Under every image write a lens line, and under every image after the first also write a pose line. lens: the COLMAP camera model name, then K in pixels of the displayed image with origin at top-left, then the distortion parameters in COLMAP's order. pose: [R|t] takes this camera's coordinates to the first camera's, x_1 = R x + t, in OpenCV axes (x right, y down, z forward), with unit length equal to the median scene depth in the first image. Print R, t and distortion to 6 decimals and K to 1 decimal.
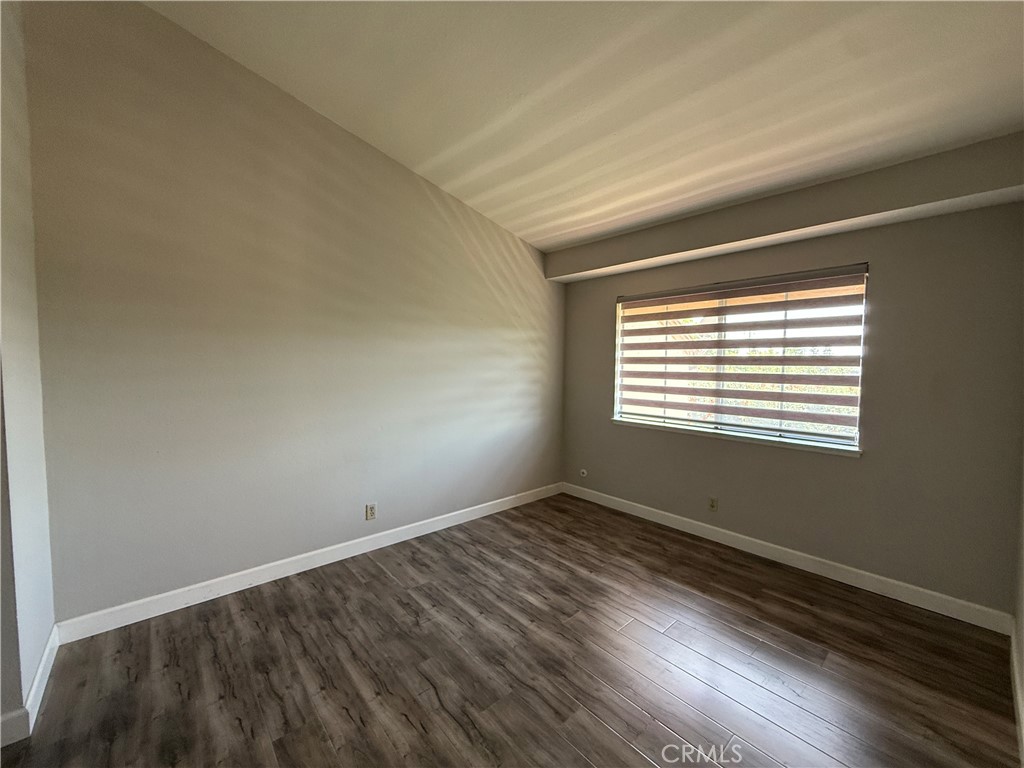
lens RADIAL K [[406.1, 0, 510.5], [0, 406.1, 384.7], [0, 0, 1]] dist [-0.002267, 0.000608]
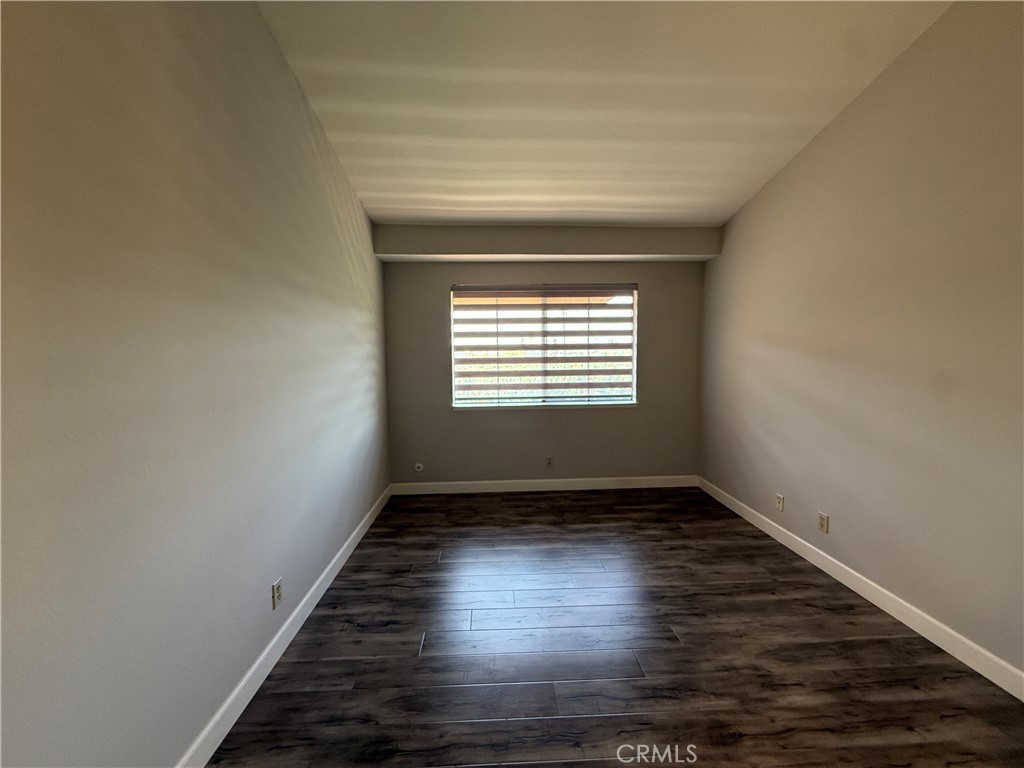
lens RADIAL K [[406.1, 0, 510.5], [0, 406.1, 384.7], [0, 0, 1]] dist [-0.002267, 0.000608]
pose [[0.626057, -0.077220, 0.775944, -0.556242], [0.060851, 0.996888, 0.050112, -0.013608], [-0.777399, 0.015844, 0.628808, 0.318134]]
